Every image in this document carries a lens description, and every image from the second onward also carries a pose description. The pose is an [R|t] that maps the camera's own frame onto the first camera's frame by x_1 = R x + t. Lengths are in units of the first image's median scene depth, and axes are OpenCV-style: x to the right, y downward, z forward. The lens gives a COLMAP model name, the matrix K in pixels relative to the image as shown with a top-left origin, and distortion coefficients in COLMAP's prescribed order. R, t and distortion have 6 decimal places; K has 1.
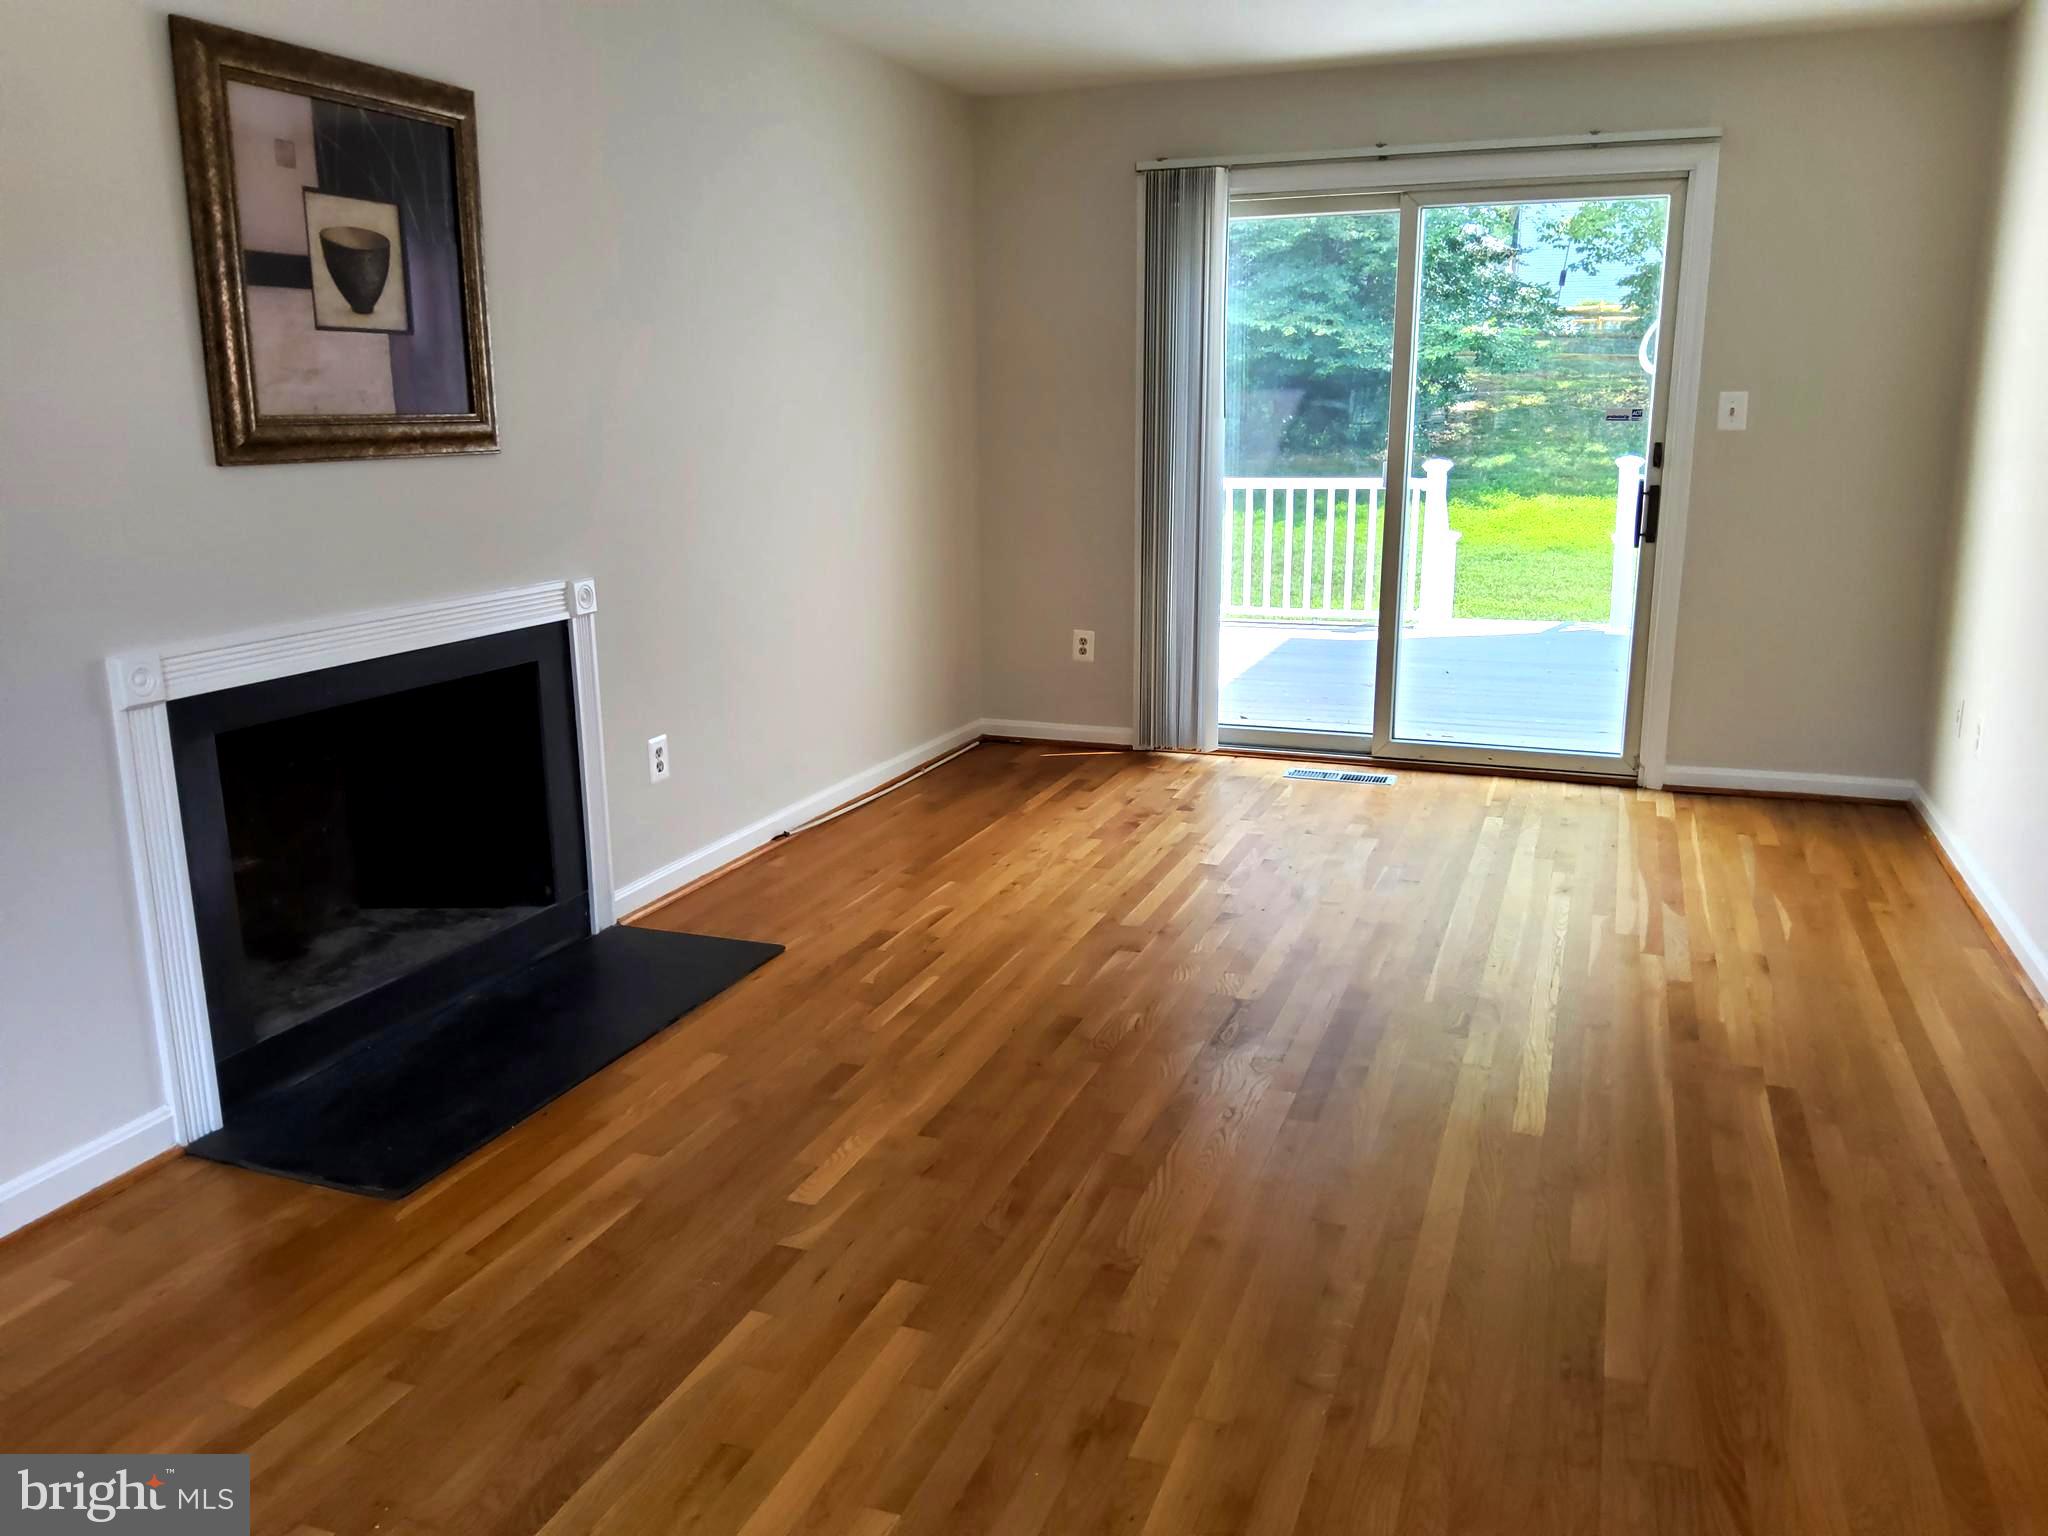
lens RADIAL K [[1541.6, 0, 1019.1], [0, 1541.6, 764.5], [0, 0, 1]] dist [0.080607, -0.151513]
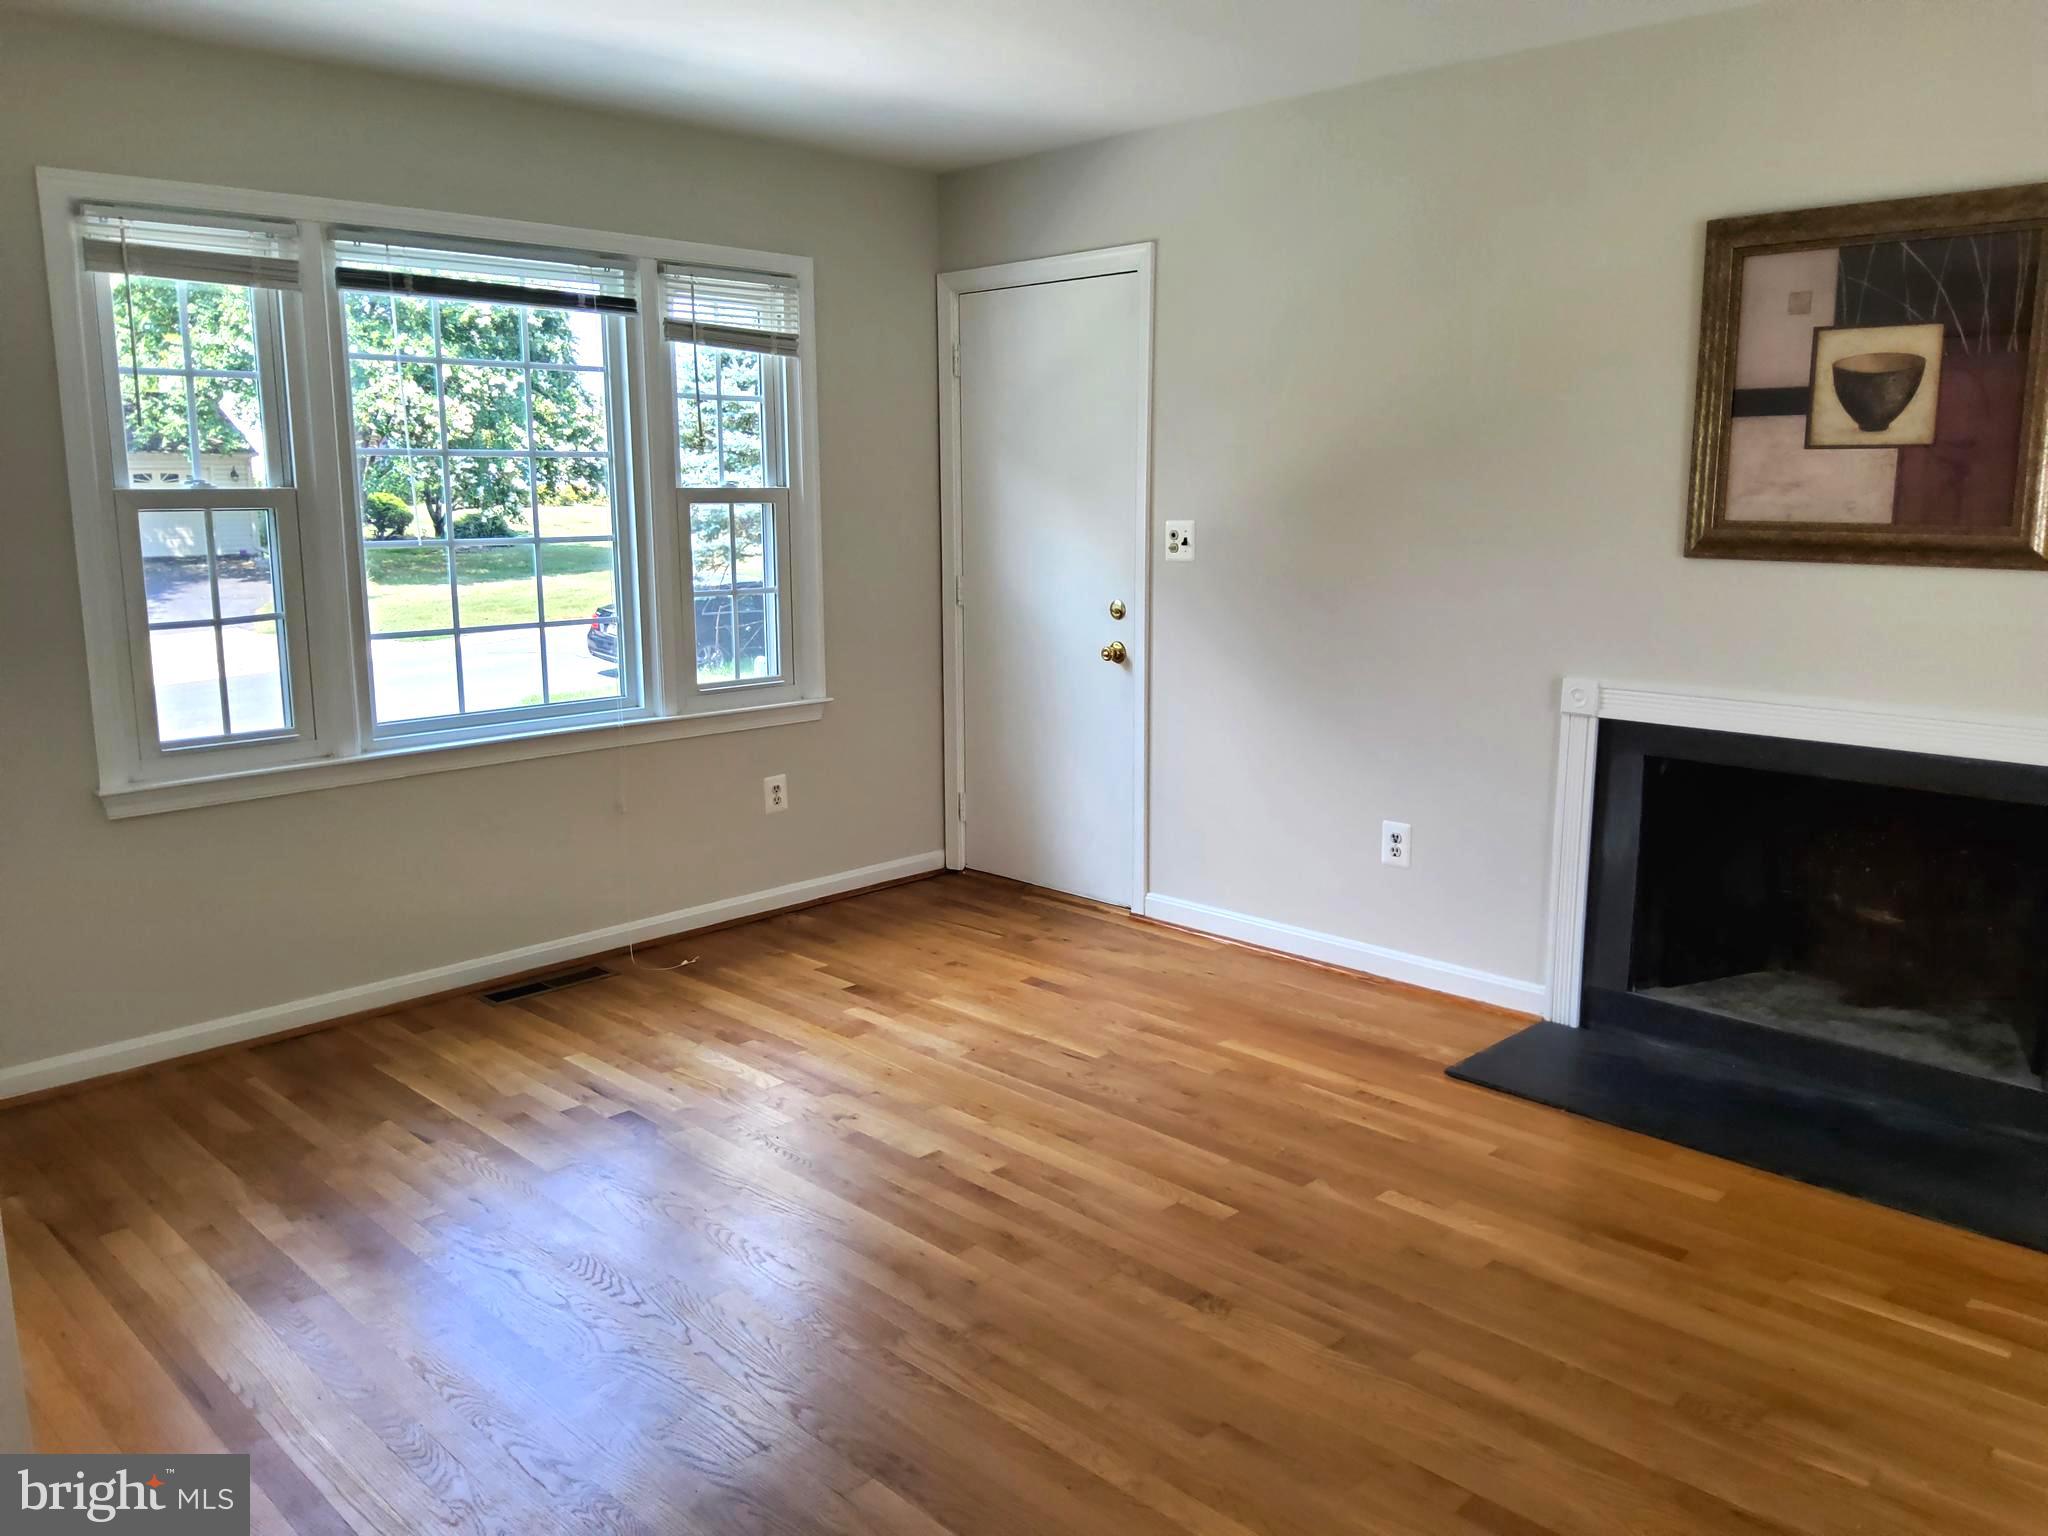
lens RADIAL K [[1541.6, 0, 1019.1], [0, 1541.6, 764.5], [0, 0, 1]] dist [0.080607, -0.151513]
pose [[-0.406329, 0.179207, -0.895981, 0.871552], [-0.197504, 0.940172, 0.277614, -0.268135], [0.892126, 0.289763, -0.346625, 0.960735]]
